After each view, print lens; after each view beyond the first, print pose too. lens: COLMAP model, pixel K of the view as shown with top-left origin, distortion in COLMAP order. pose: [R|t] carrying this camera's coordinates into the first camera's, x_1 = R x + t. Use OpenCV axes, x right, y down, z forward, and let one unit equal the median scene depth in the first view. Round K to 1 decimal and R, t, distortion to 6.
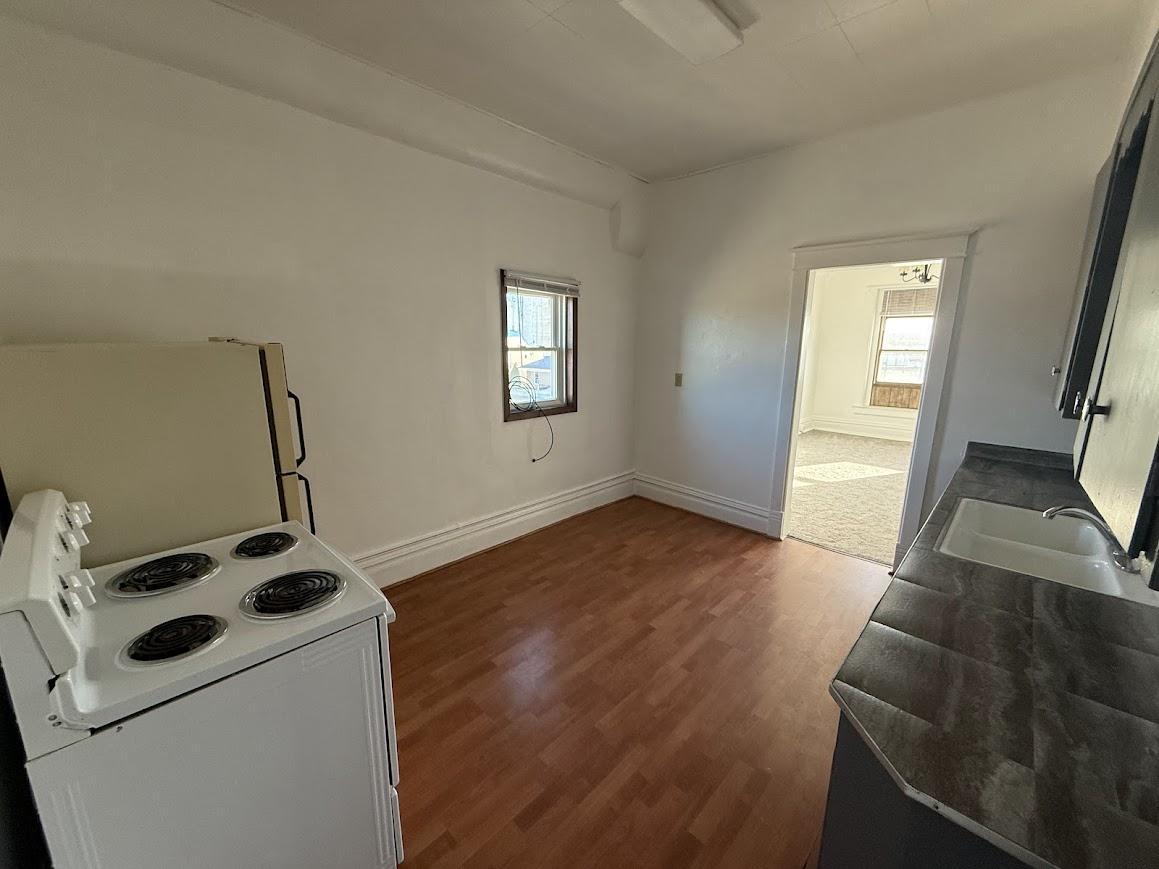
lens RADIAL K [[458.2, 0, 575.1], [0, 458.2, 431.7], [0, 0, 1]] dist [-0.001865, -0.000030]
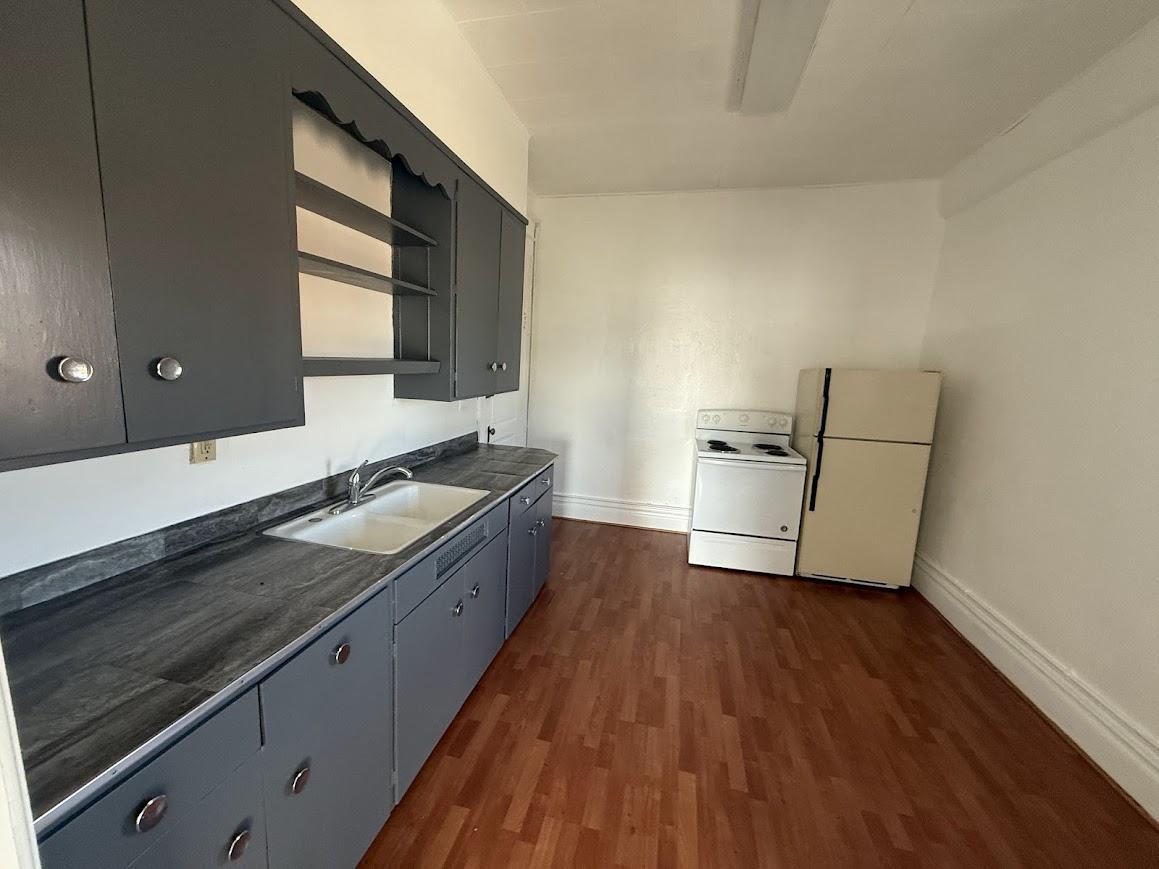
lens RADIAL K [[458.2, 0, 579.4], [0, 458.2, 435.8], [0, 0, 1]] dist [-0.001865, -0.000030]
pose [[-0.850486, 0.030862, -0.525092, 0.735786], [-0.156763, 0.938040, 0.309040, -0.214923], [0.502095, 0.345149, -0.792952, 1.240447]]
